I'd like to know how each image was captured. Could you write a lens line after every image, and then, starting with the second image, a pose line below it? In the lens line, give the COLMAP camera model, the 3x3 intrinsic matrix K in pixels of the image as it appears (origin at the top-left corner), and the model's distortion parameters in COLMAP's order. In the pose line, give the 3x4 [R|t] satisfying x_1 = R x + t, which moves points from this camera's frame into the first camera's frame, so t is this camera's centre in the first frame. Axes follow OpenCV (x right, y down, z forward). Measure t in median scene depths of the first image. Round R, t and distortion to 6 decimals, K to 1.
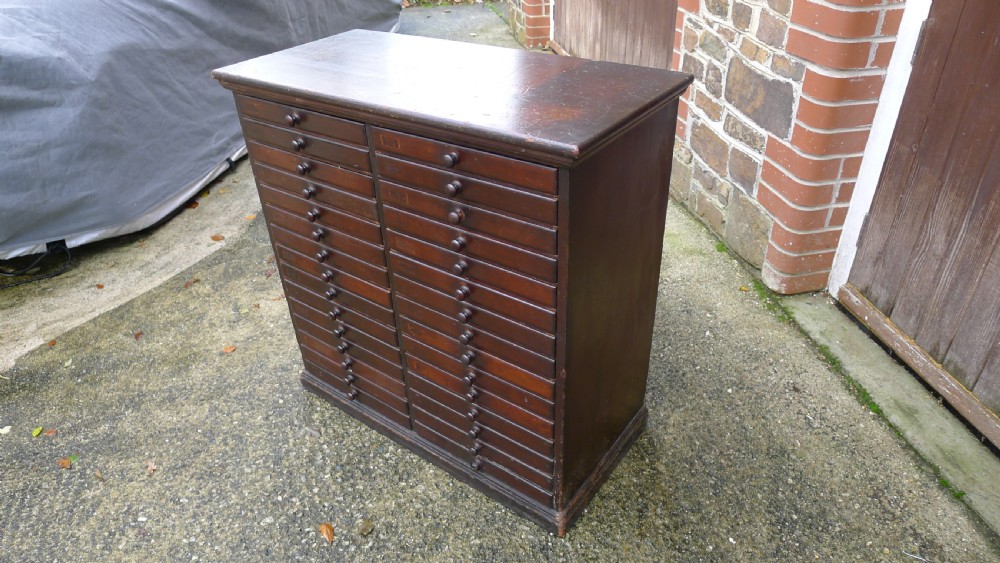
lens RADIAL K [[649.3, 0, 494.1], [0, 649.3, 285.2], [0, 0, 1]] dist [-0.058334, 0.018430]
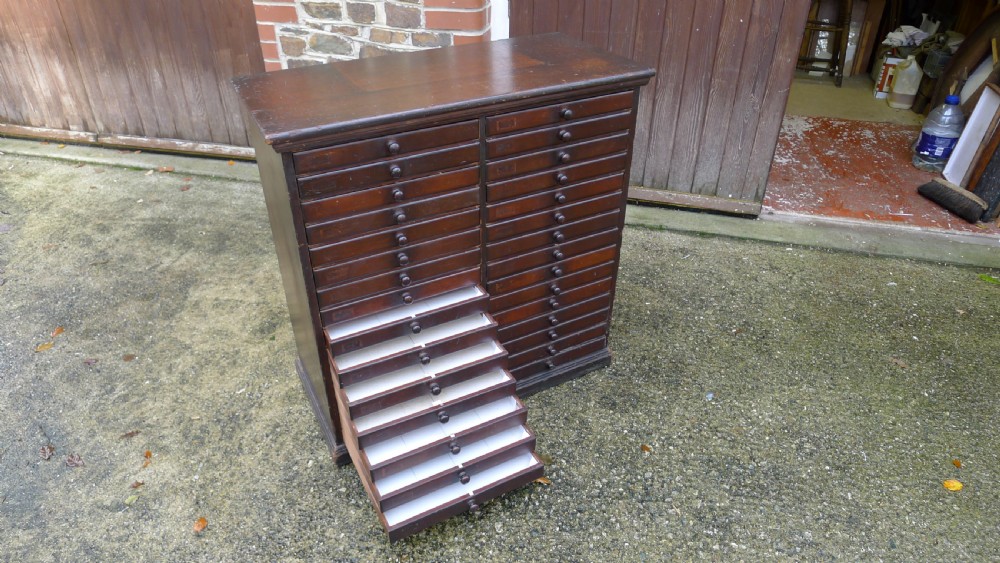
lens RADIAL K [[649.3, 0, 487.2], [0, 649.3, 283.3], [0, 0, 1]] dist [-0.058334, 0.018430]
pose [[0.437308, -0.466350, 0.768947, -0.772715], [0.485238, 0.842253, 0.234849, -0.167455], [-0.757170, 0.270420, 0.594615, 0.235750]]
